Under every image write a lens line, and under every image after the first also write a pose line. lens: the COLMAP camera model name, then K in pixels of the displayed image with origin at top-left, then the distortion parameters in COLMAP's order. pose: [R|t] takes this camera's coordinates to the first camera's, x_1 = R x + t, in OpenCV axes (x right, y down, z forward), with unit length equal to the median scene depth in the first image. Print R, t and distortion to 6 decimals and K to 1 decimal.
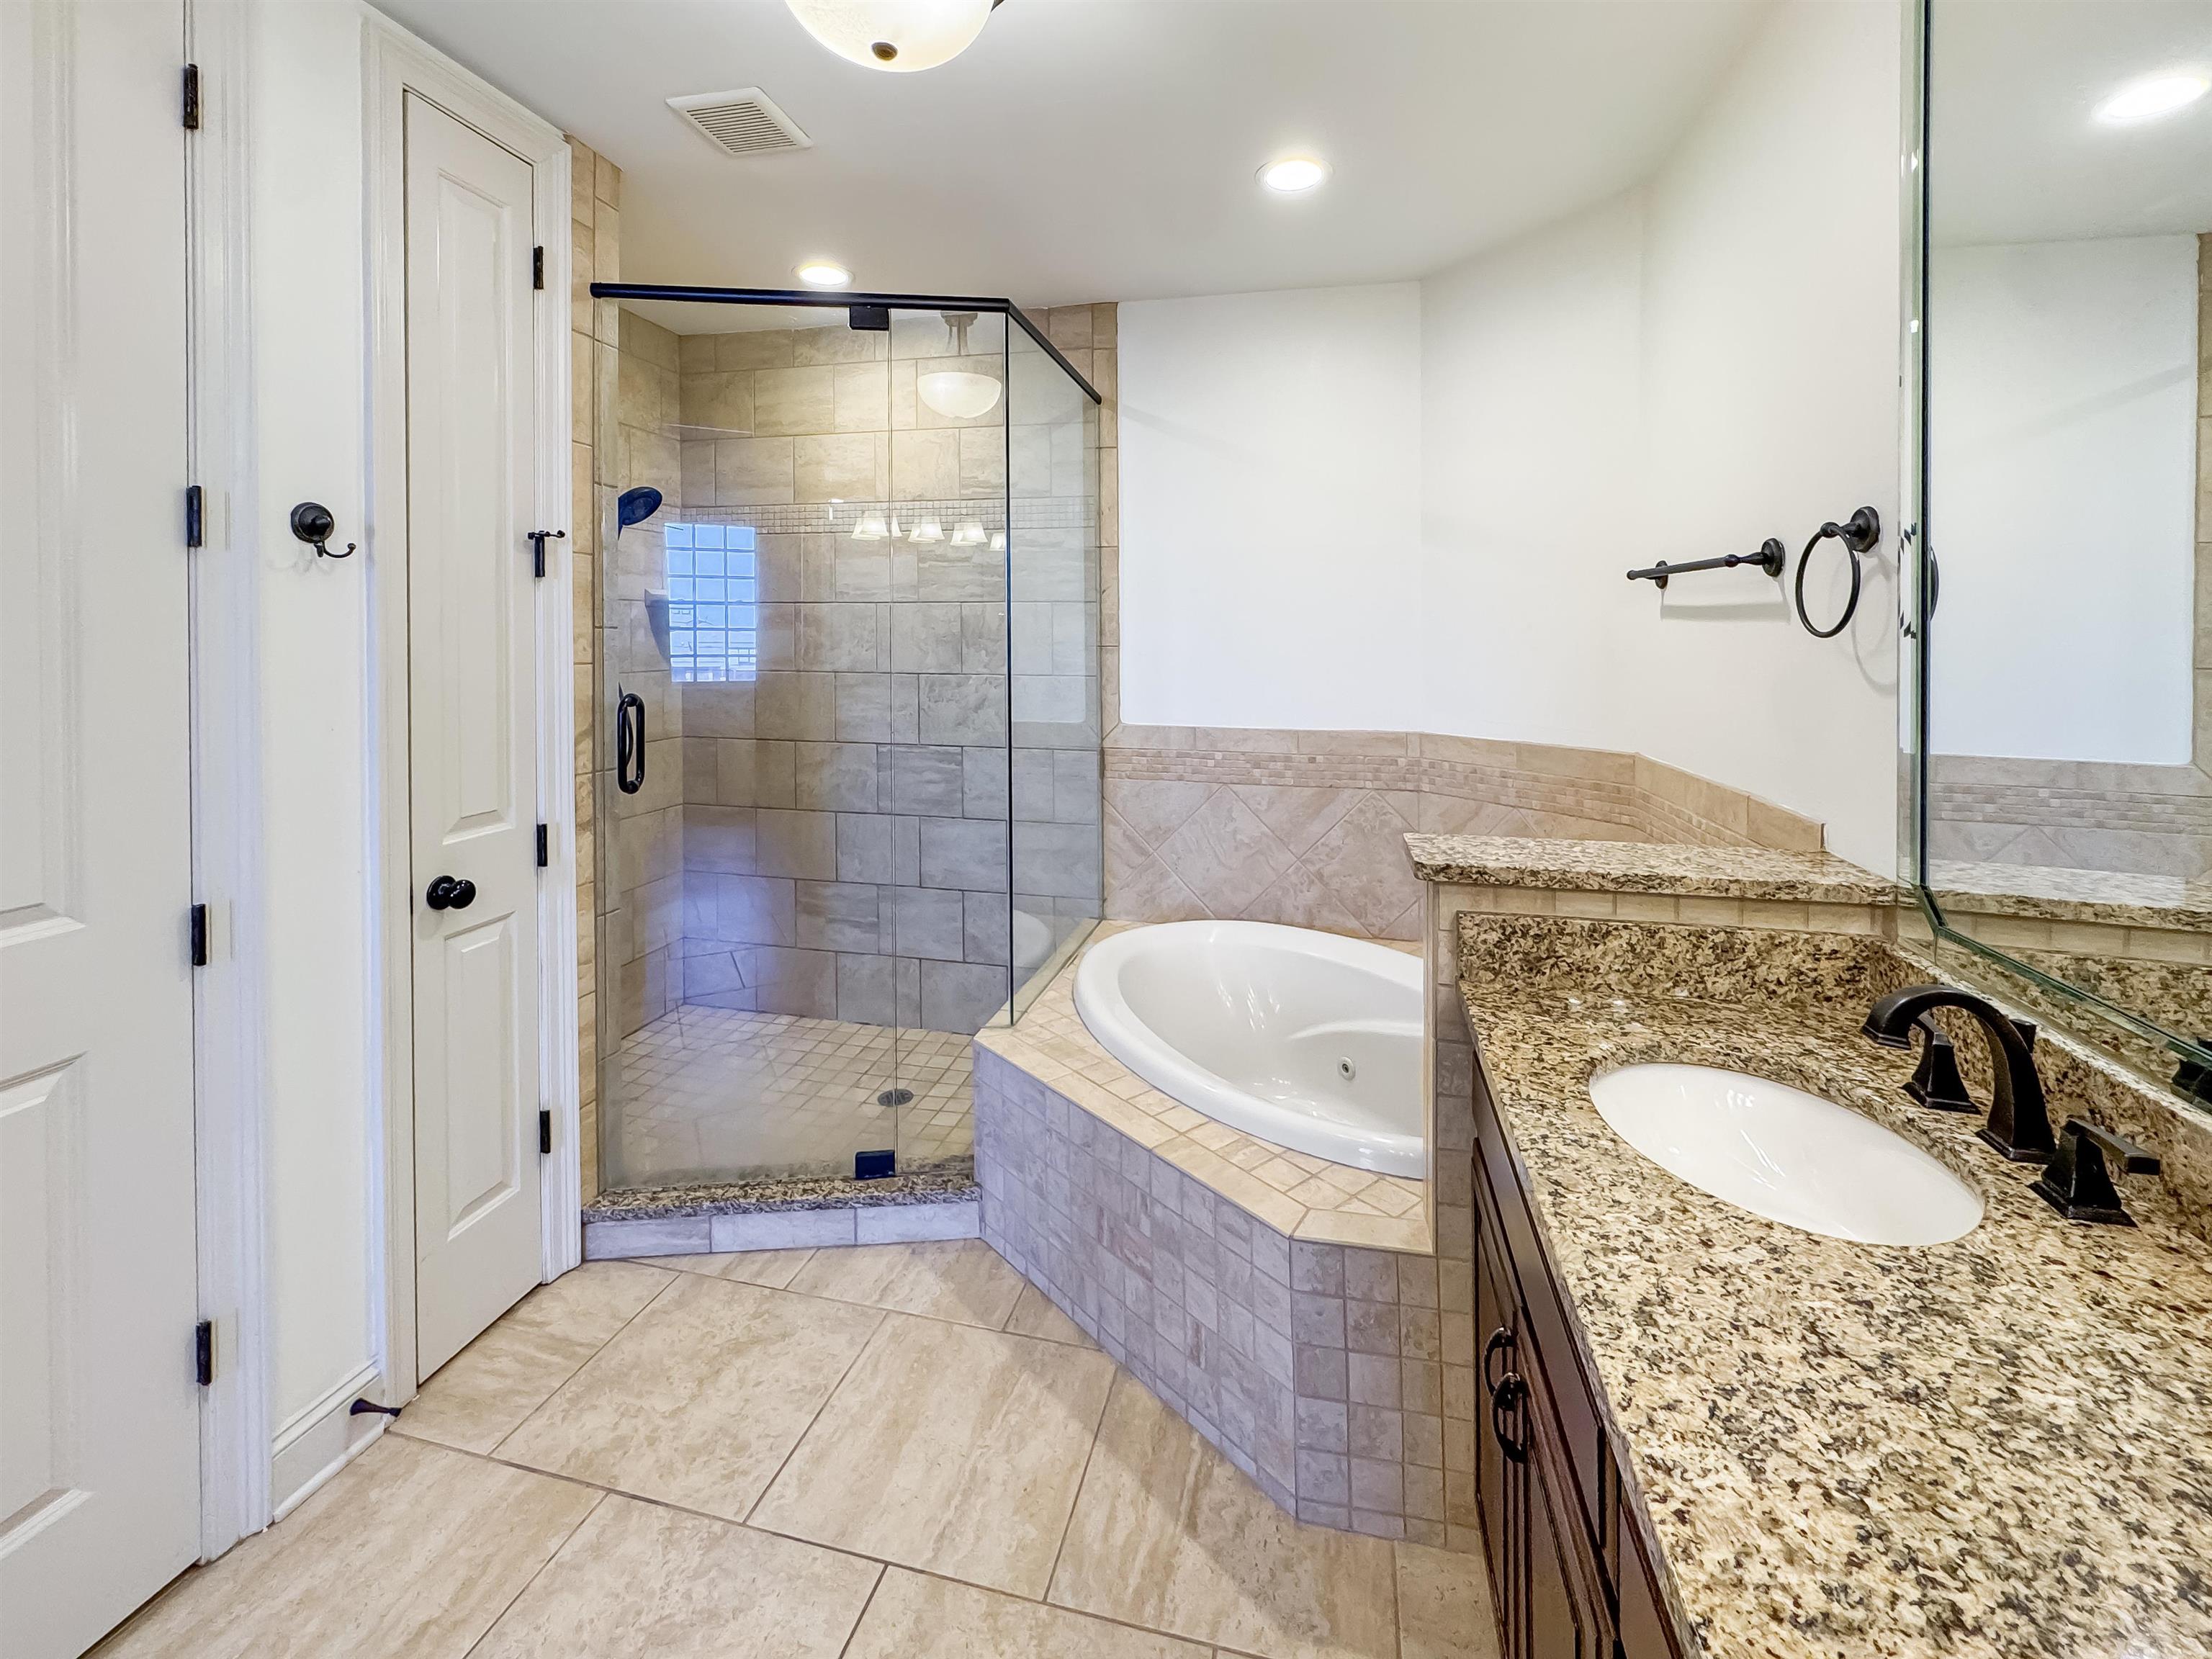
lens RADIAL K [[937.6, 0, 1130.0], [0, 937.6, 714.1], [0, 0, 1]] dist [-0.000386, 0.000139]
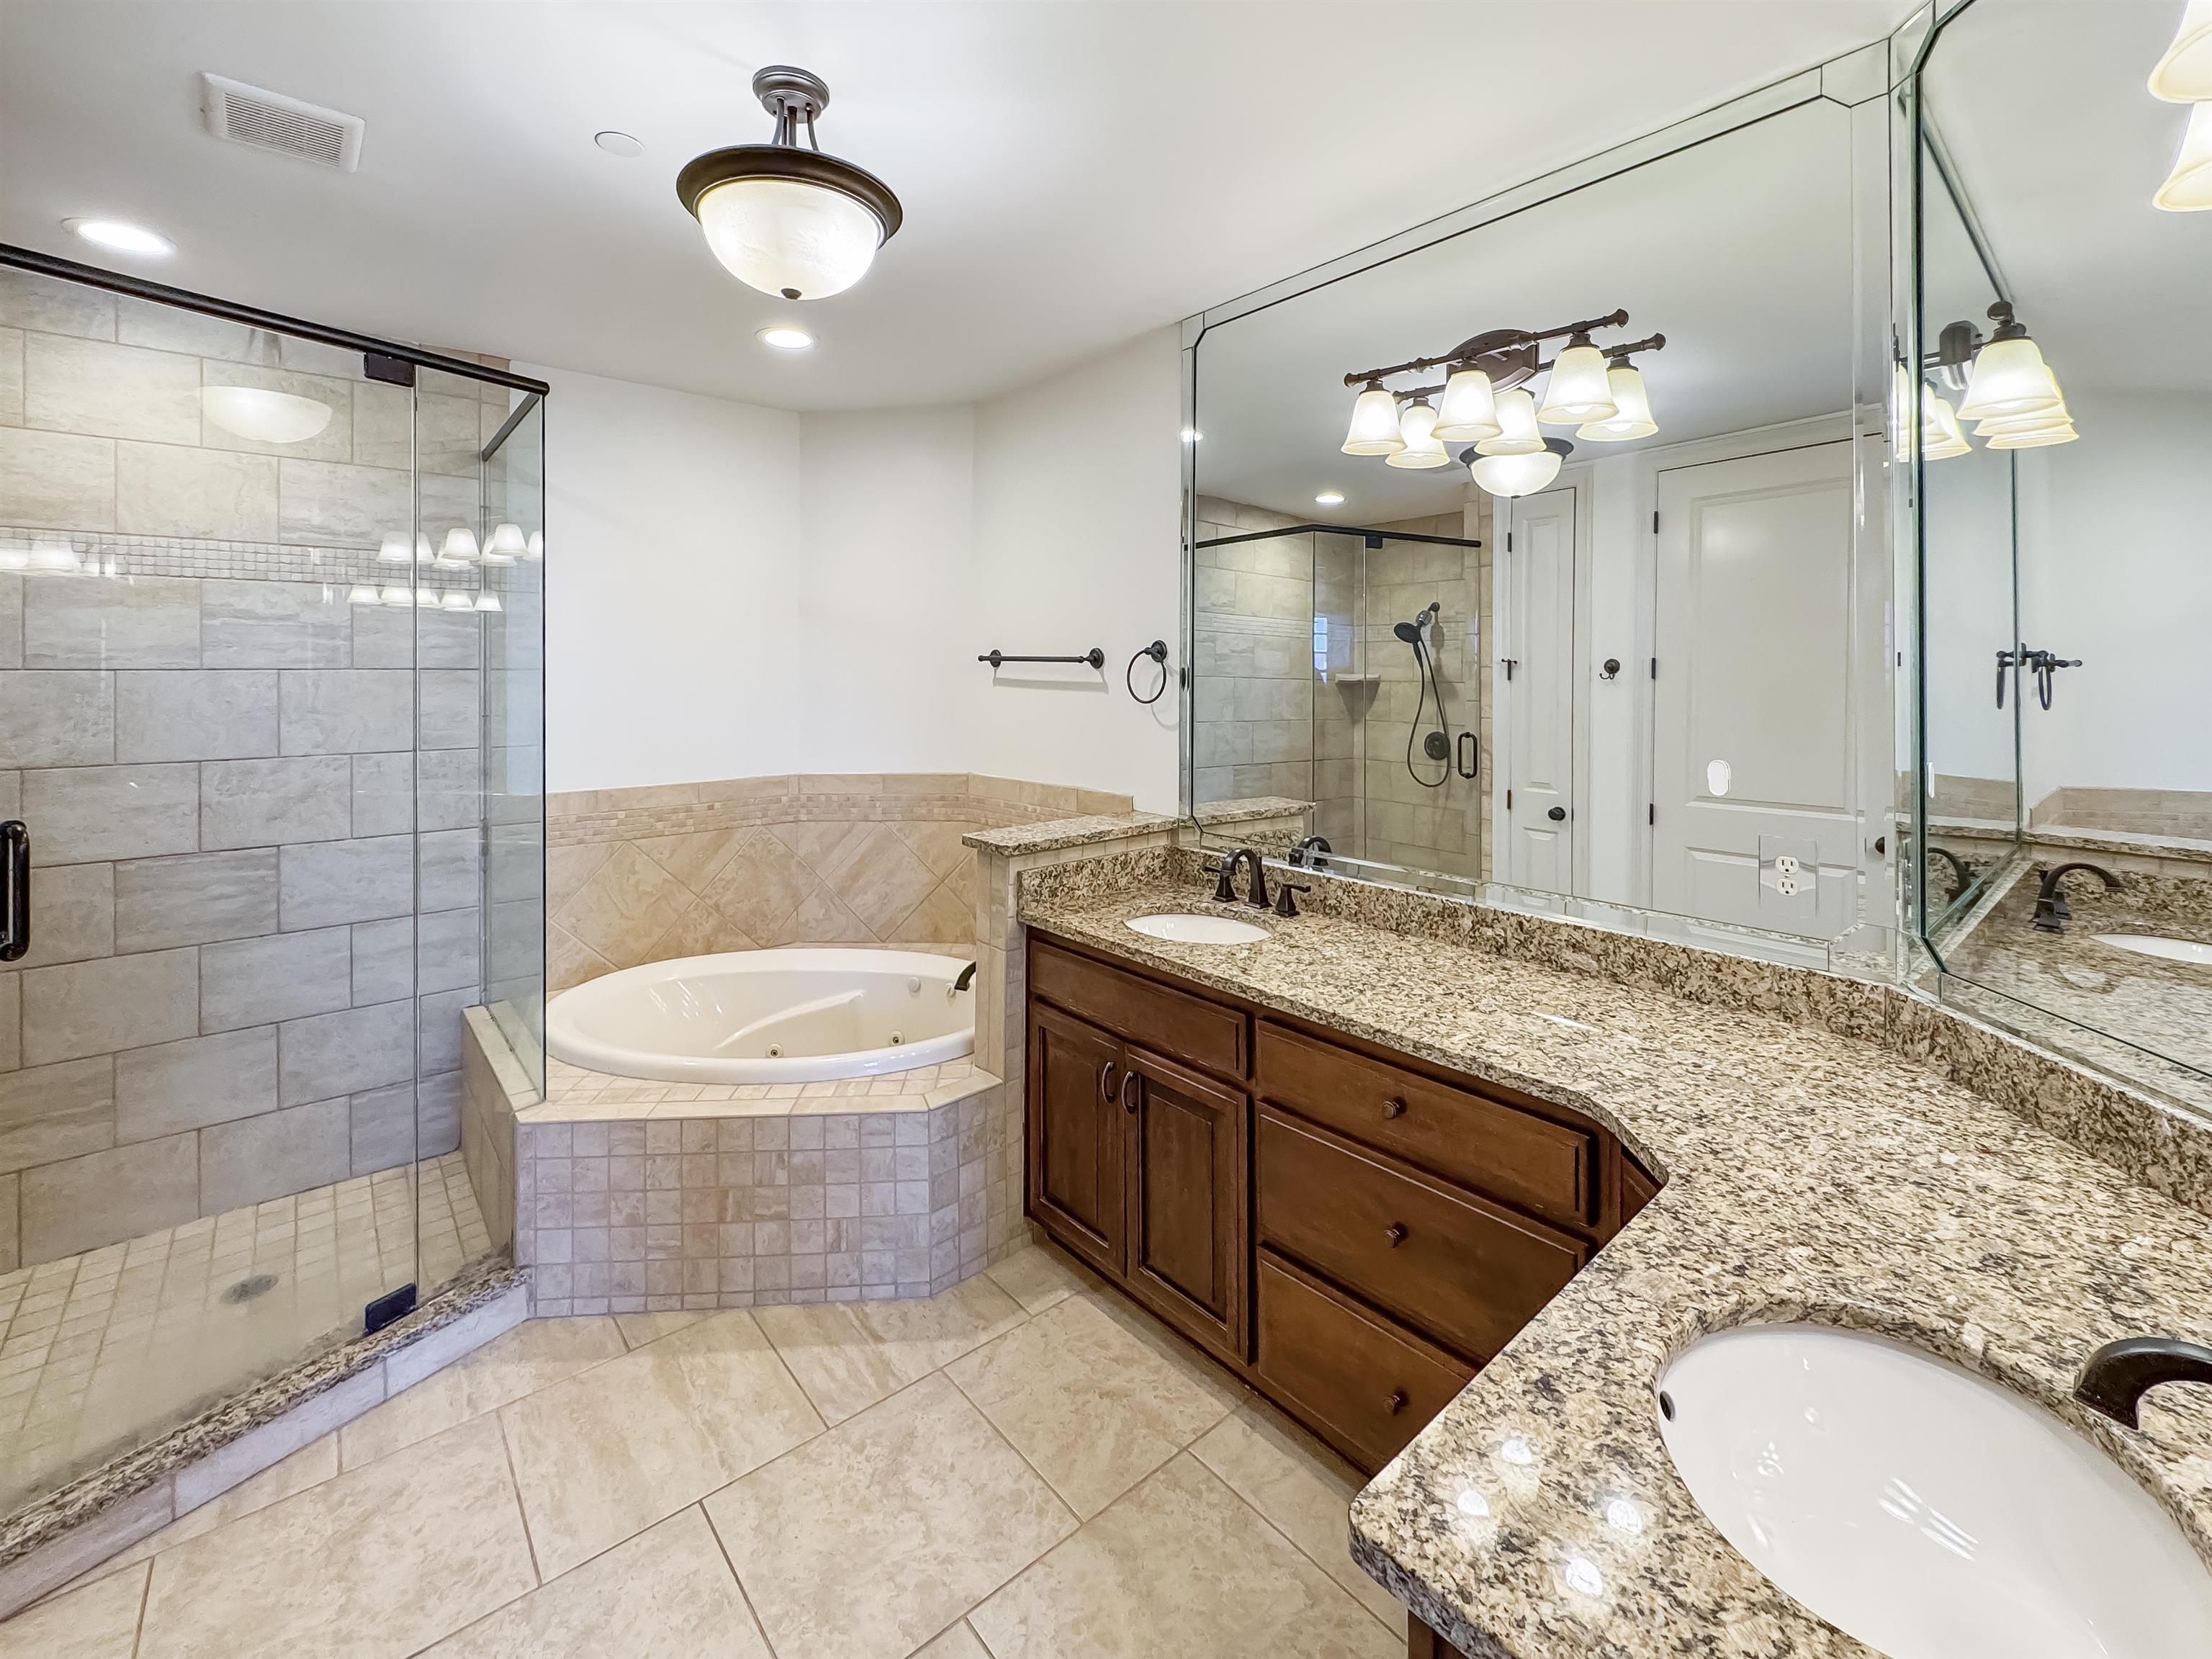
lens RADIAL K [[902.0, 0, 1099.2], [0, 902.0, 826.8], [0, 0, 1]] dist [-0.000828, -0.000021]
pose [[0.602258, -0.141106, 0.785732, -0.420293], [0.073173, 0.989869, 0.121679, -0.029164], [-0.794941, -0.015788, 0.606481, -0.052939]]
